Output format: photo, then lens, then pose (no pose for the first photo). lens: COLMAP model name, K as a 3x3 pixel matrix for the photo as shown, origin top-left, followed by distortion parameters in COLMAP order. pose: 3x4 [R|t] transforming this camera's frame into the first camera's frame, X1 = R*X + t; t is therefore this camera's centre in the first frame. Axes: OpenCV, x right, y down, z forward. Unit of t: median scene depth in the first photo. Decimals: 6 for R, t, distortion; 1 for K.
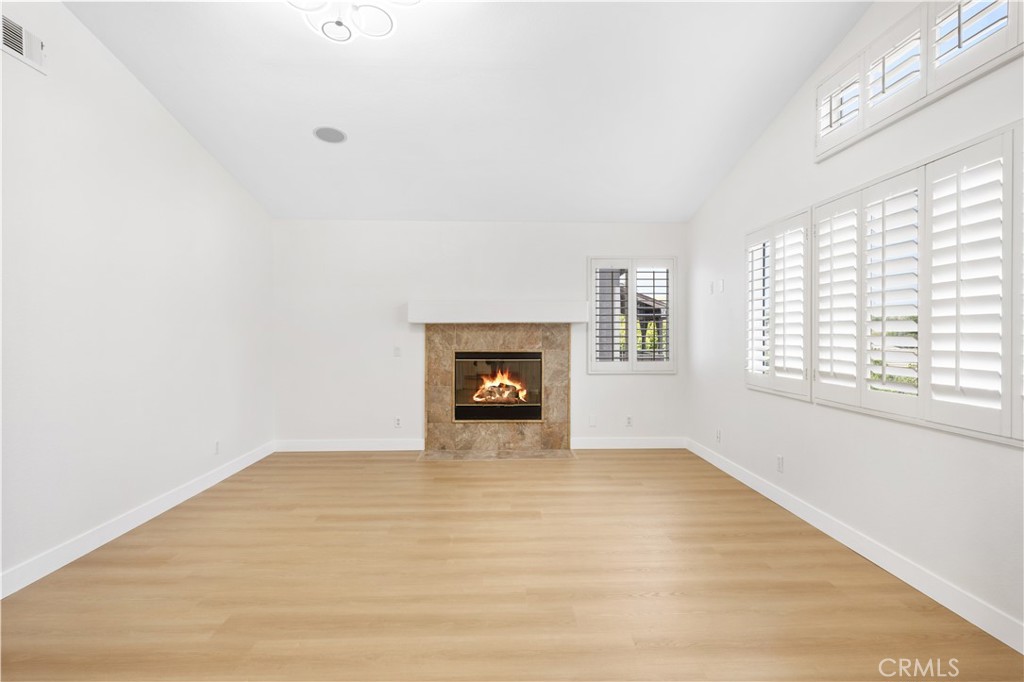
lens RADIAL K [[562.7, 0, 512.0], [0, 562.7, 340.1], [0, 0, 1]] dist [0.007942, -0.000897]
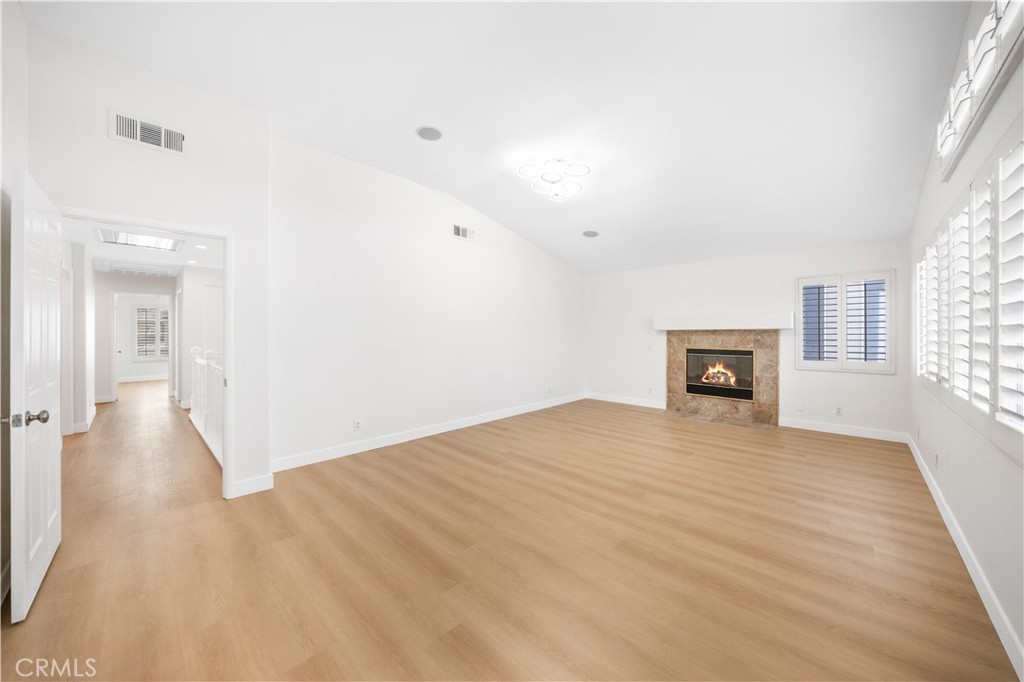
lens RADIAL K [[383.3, 0, 508.0], [0, 383.3, 334.3], [0, 0, 1]] dist [-0.001375, -0.000112]
pose [[0.676175, 0.002891, -0.736735, 0.338534], [-0.010802, 0.999924, -0.005991, -0.006558], [0.736662, 0.012009, 0.676155, -0.068608]]
